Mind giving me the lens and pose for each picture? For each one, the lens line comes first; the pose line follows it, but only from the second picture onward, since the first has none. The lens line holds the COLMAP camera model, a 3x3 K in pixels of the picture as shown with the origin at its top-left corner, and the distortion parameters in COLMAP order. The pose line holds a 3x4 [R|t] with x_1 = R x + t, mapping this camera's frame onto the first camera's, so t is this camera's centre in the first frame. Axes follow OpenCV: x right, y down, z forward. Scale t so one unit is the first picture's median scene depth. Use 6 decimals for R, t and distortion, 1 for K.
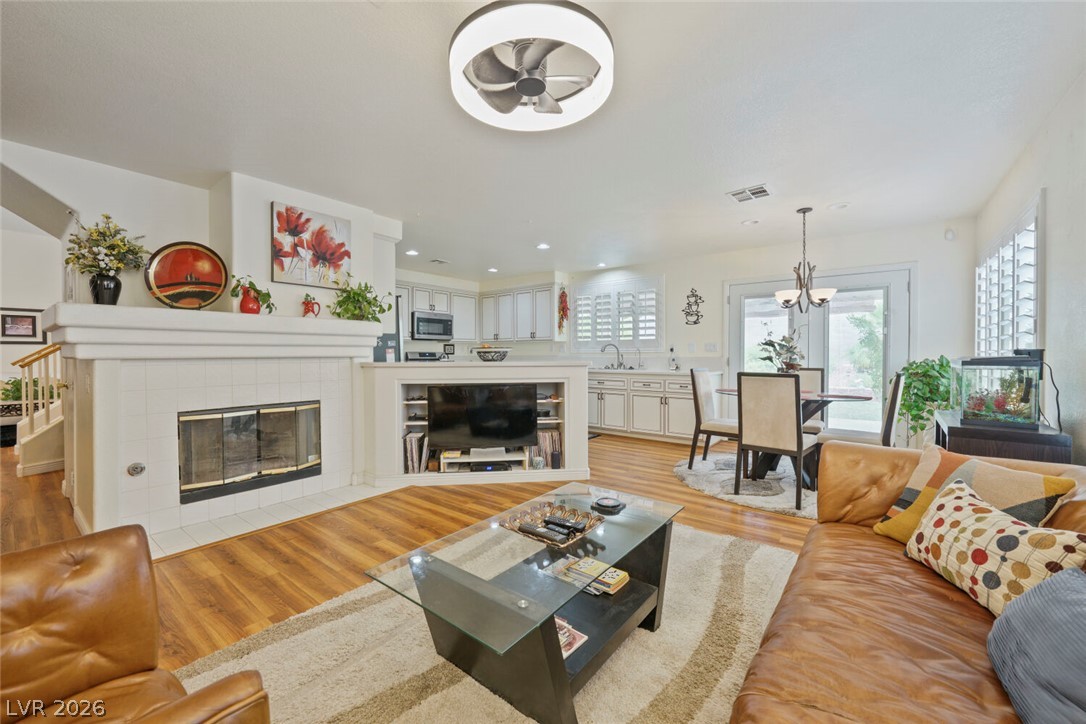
lens RADIAL K [[428.5, 0, 543.5], [0, 428.5, 358.6], [0, 0, 1]] dist [-0.000567, -0.000018]
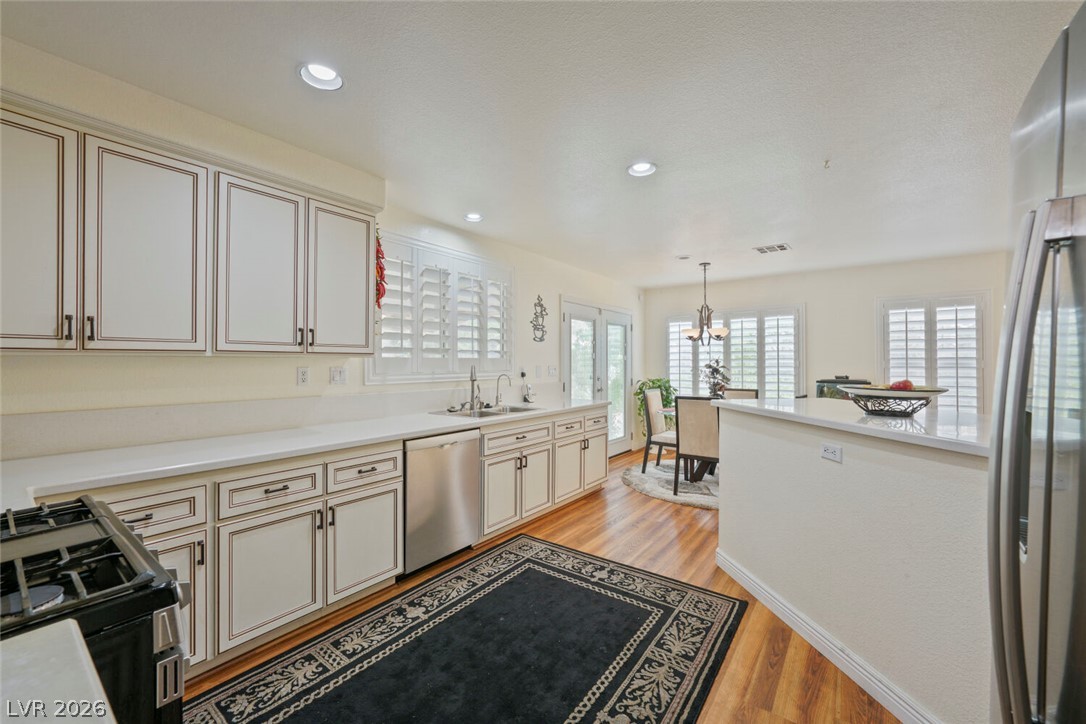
lens RADIAL K [[428.5, 0, 542.2], [0, 428.5, 362.4], [0, 0, 1]] dist [-0.000567, -0.000018]
pose [[-0.024647, 0.002158, 0.999694, -0.421315], [0.009272, 0.999955, -0.001930, -0.039775], [-0.999653, 0.009222, -0.024666, 0.996529]]
